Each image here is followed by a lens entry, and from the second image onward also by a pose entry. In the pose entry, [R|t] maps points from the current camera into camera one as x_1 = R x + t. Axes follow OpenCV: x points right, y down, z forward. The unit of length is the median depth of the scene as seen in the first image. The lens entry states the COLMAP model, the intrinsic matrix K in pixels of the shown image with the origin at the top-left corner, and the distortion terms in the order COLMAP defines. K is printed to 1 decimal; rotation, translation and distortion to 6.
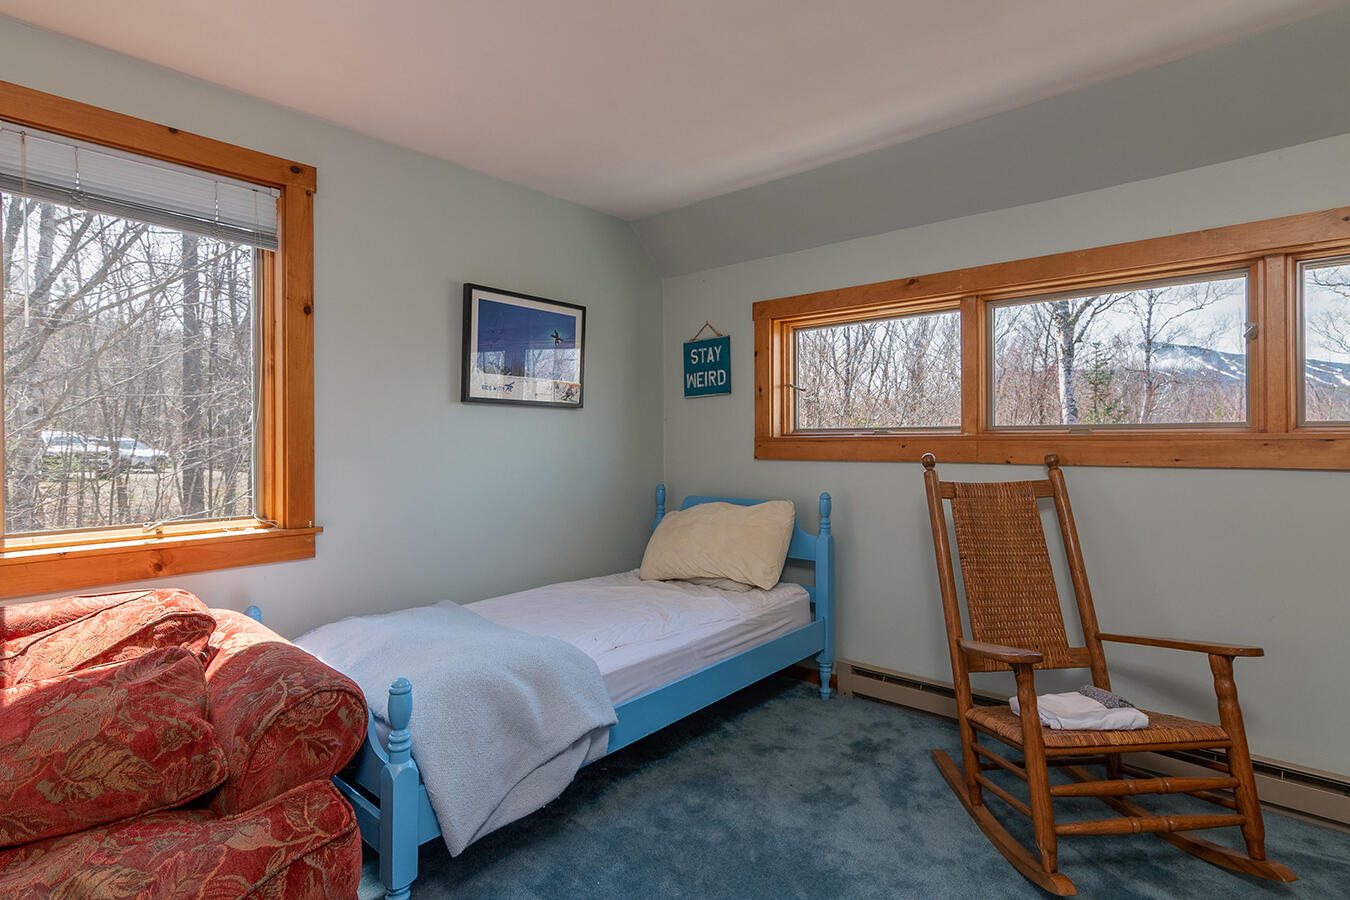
lens RADIAL K [[666.5, 0, 681.3], [0, 666.5, 436.6], [0, 0, 1]] dist [-0.002135, 0.004137]
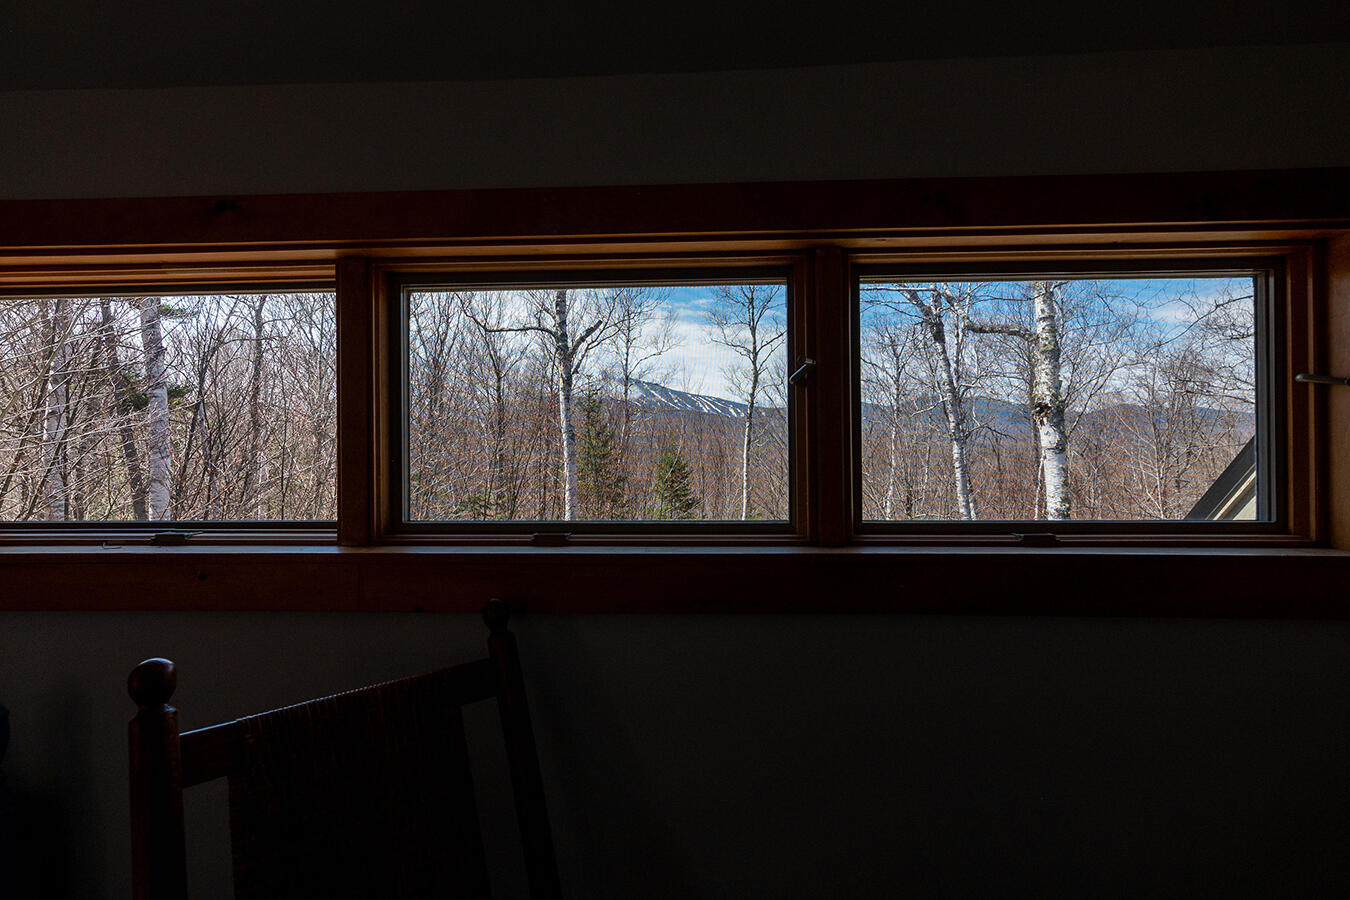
lens RADIAL K [[666.5, 0, 671.3], [0, 666.5, 449.2], [0, 0, 1]] dist [-0.002135, 0.004137]
pose [[0.778282, 0.005543, 0.627891, 0.157234], [0.000088, 0.999960, -0.008938, -0.034741], [-0.627915, 0.007012, 0.778250, 0.243592]]
